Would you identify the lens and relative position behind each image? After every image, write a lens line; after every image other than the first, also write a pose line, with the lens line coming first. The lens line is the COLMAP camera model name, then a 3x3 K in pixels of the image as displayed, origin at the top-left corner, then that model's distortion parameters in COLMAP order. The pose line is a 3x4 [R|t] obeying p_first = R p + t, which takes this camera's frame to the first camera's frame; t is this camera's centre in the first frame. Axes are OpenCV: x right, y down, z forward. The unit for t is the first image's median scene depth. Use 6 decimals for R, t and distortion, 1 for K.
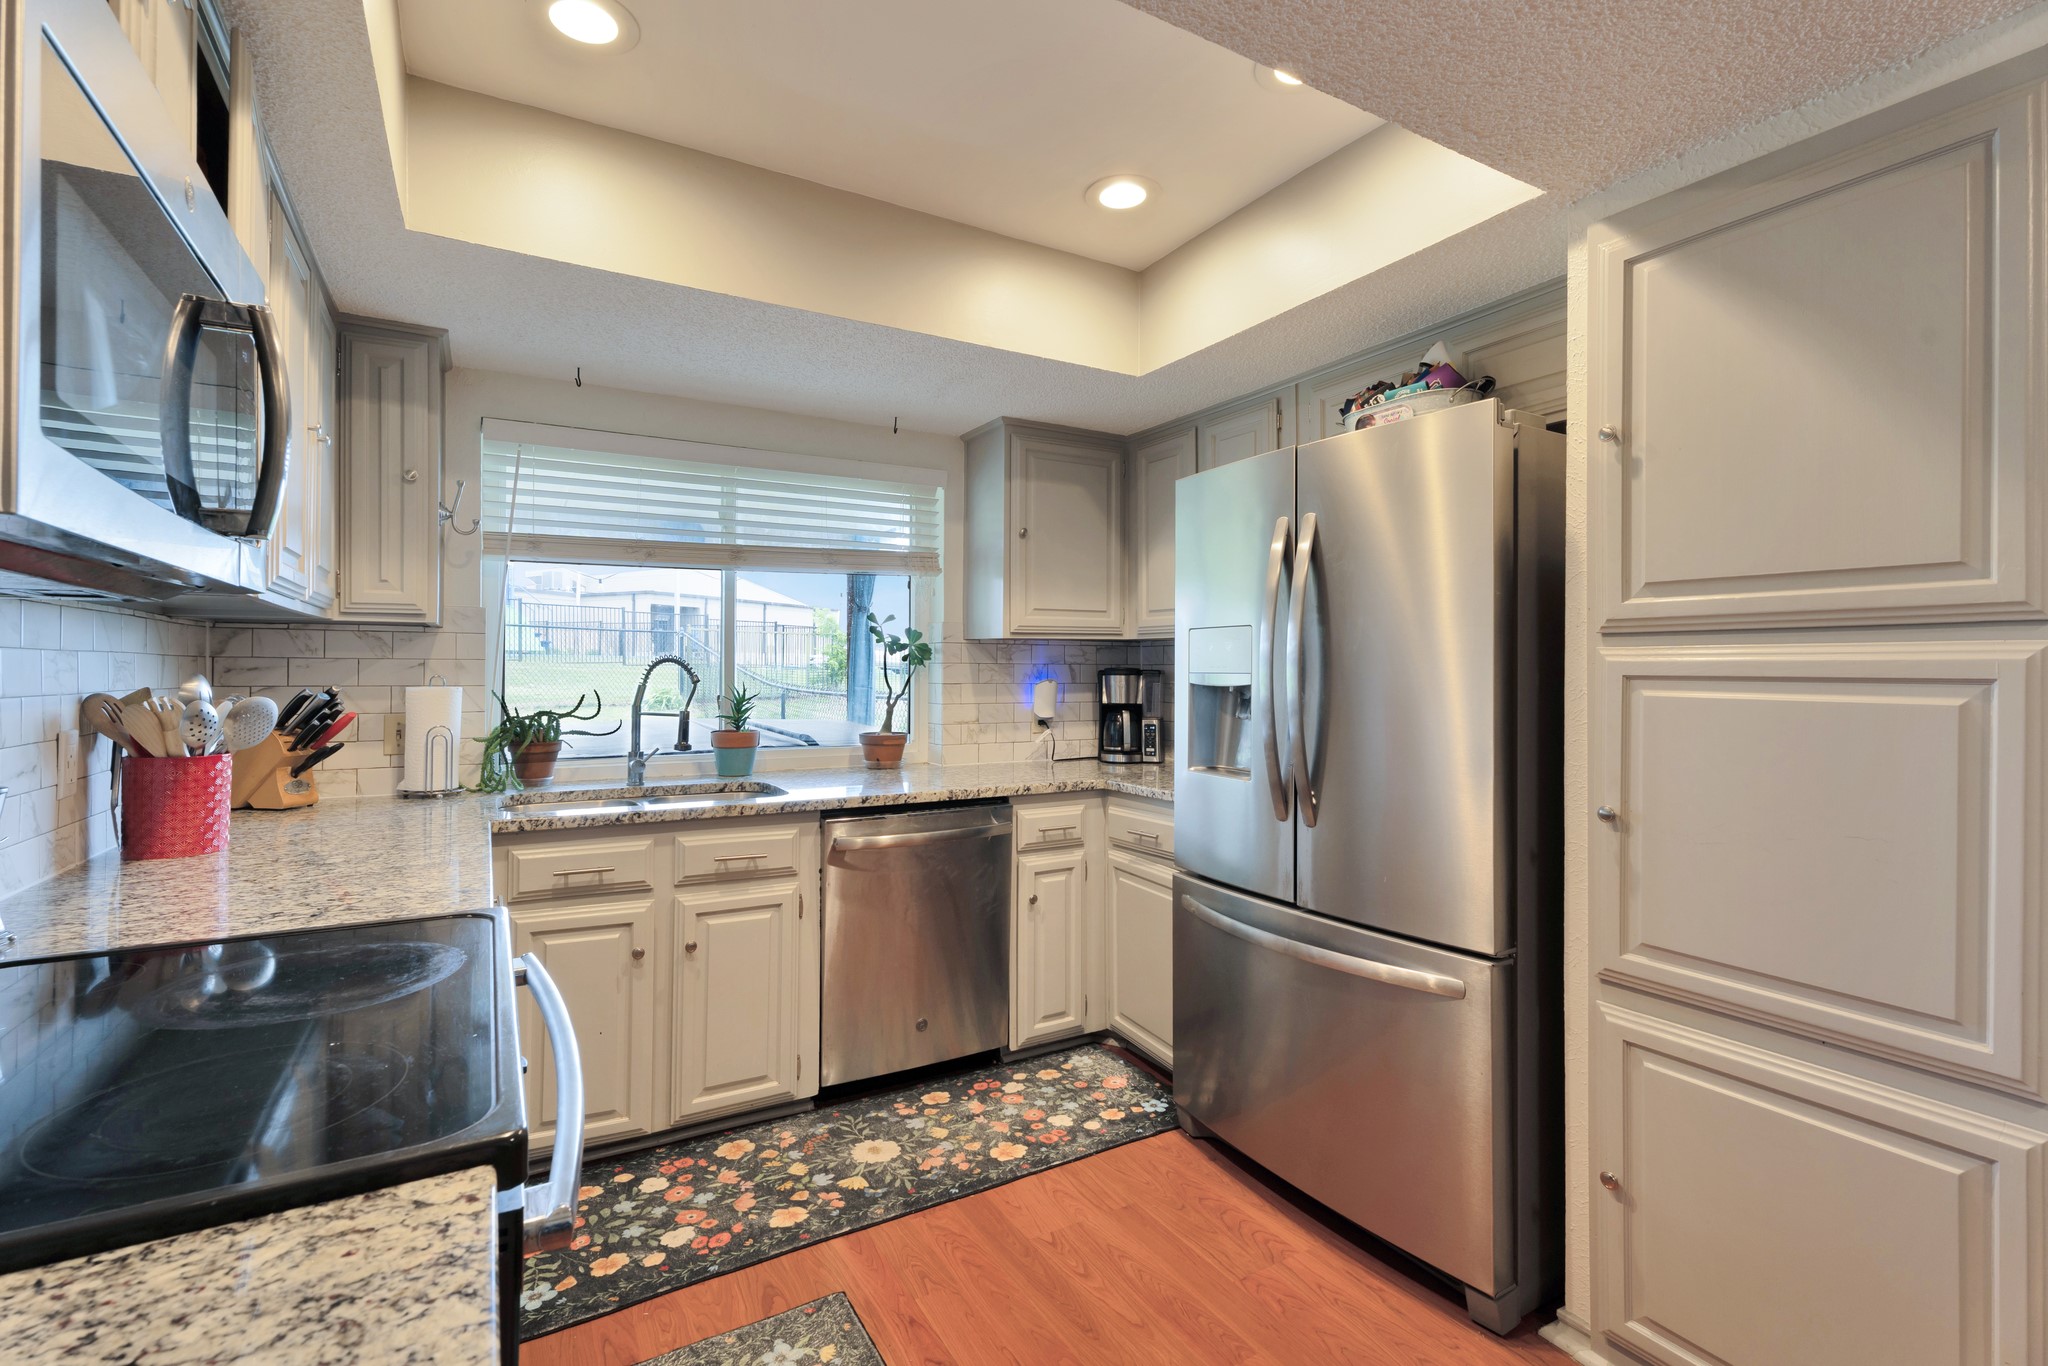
lens RADIAL K [[910.1, 0, 1011.9], [0, 910.1, 672.4], [0, 0, 1]] dist [0.000422, 0.000891]
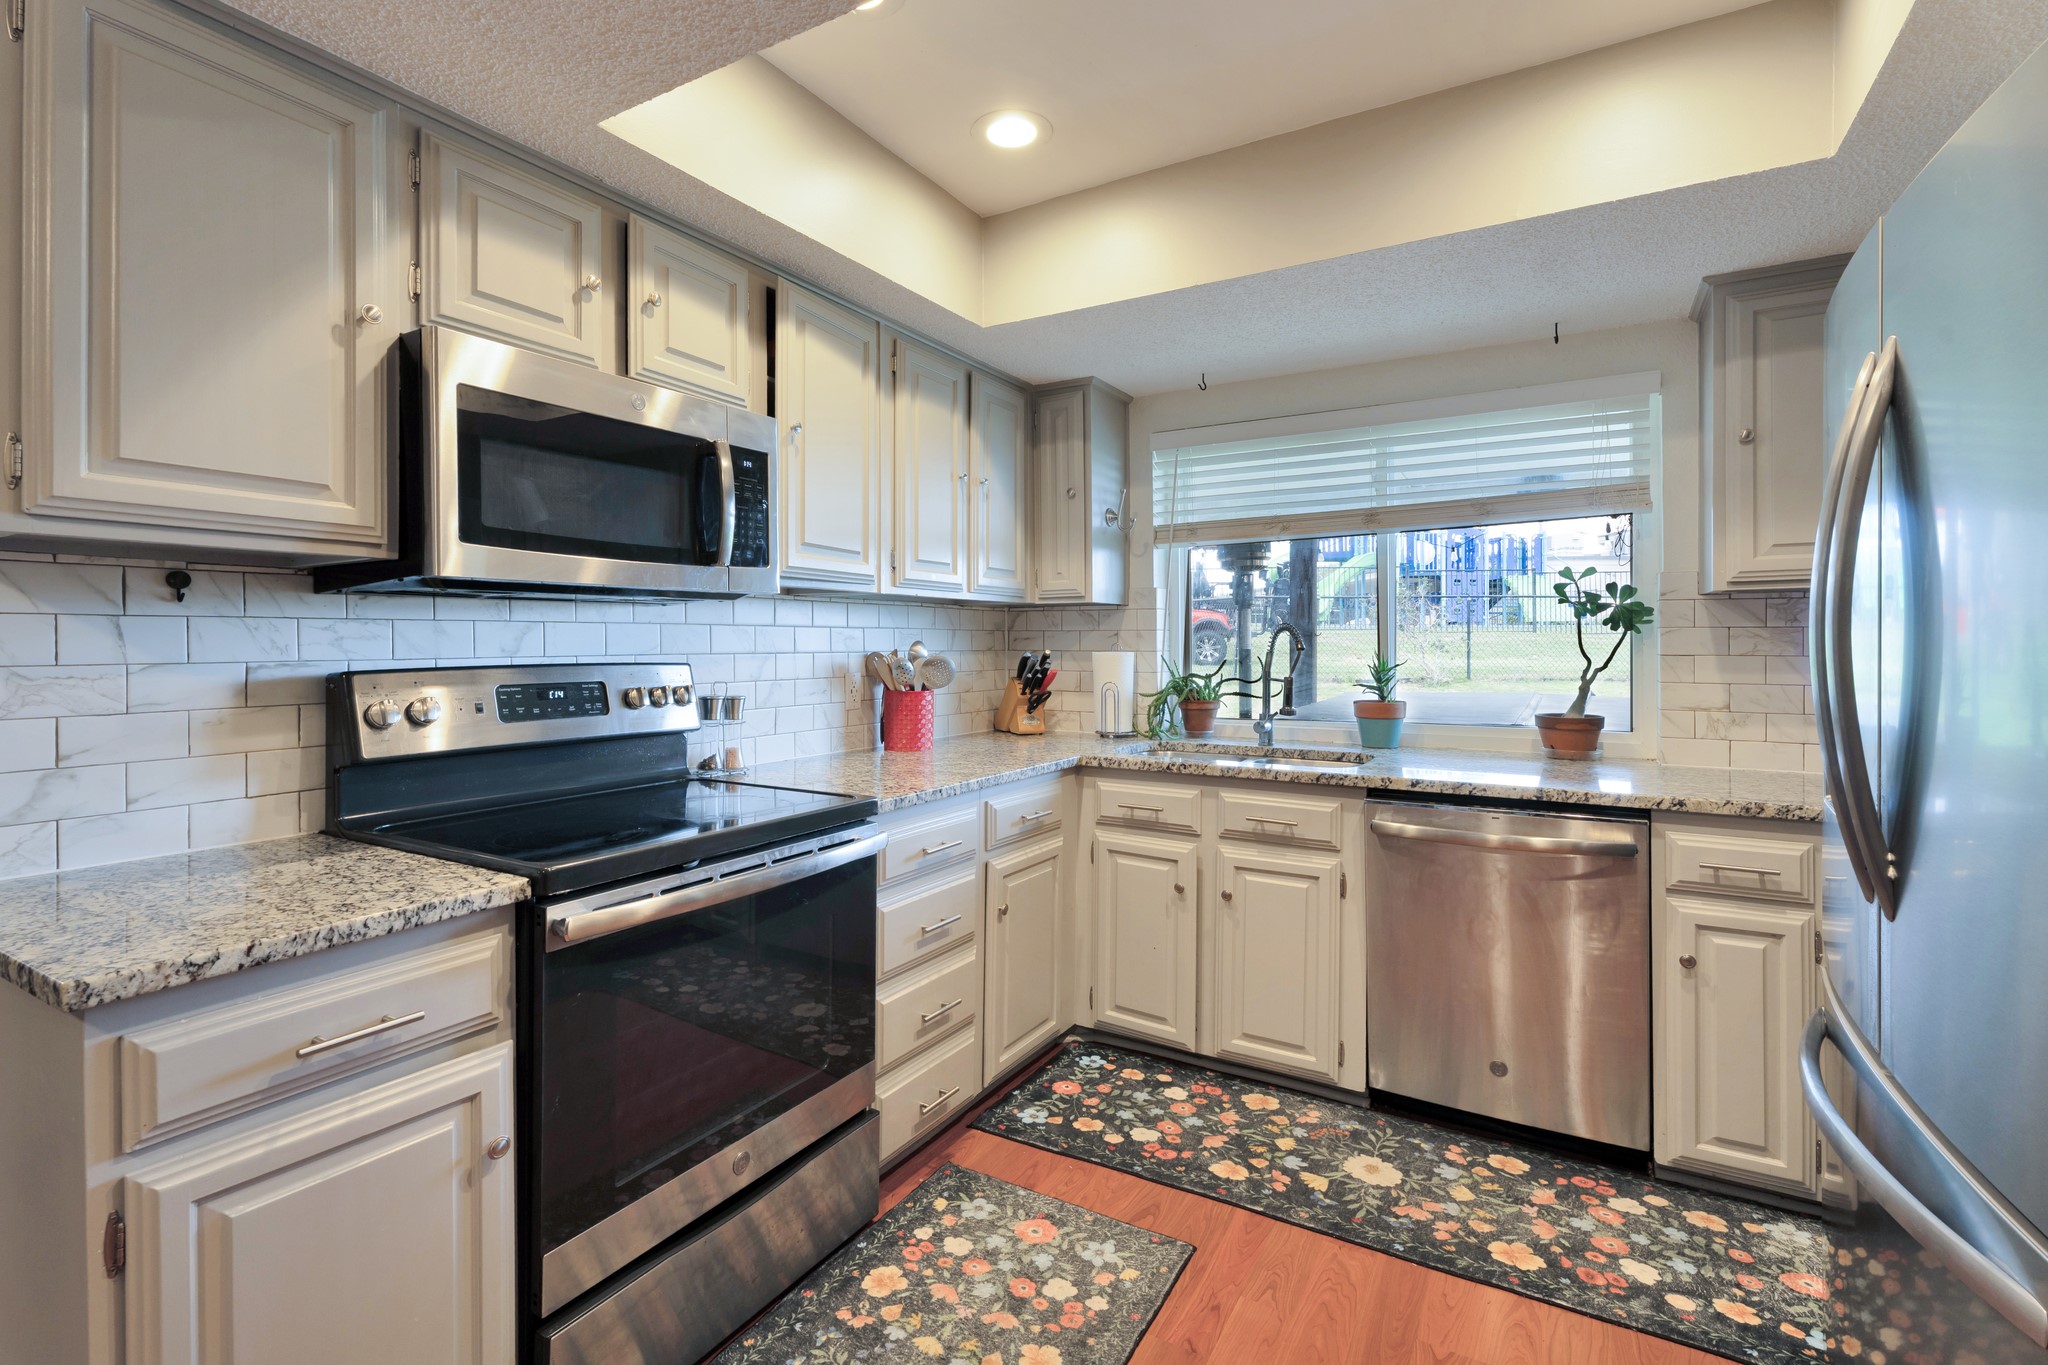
lens RADIAL K [[939.6, 0, 1039.8], [0, 939.6, 645.6], [0, 0, 1]] dist [-0.001263, 0.000033]
pose [[0.499872, 0.001405, -0.866098, 0.477333], [0.000579, 0.999998, 0.001956, 0.004482], [0.866099, -0.001479, 0.499870, 0.244883]]
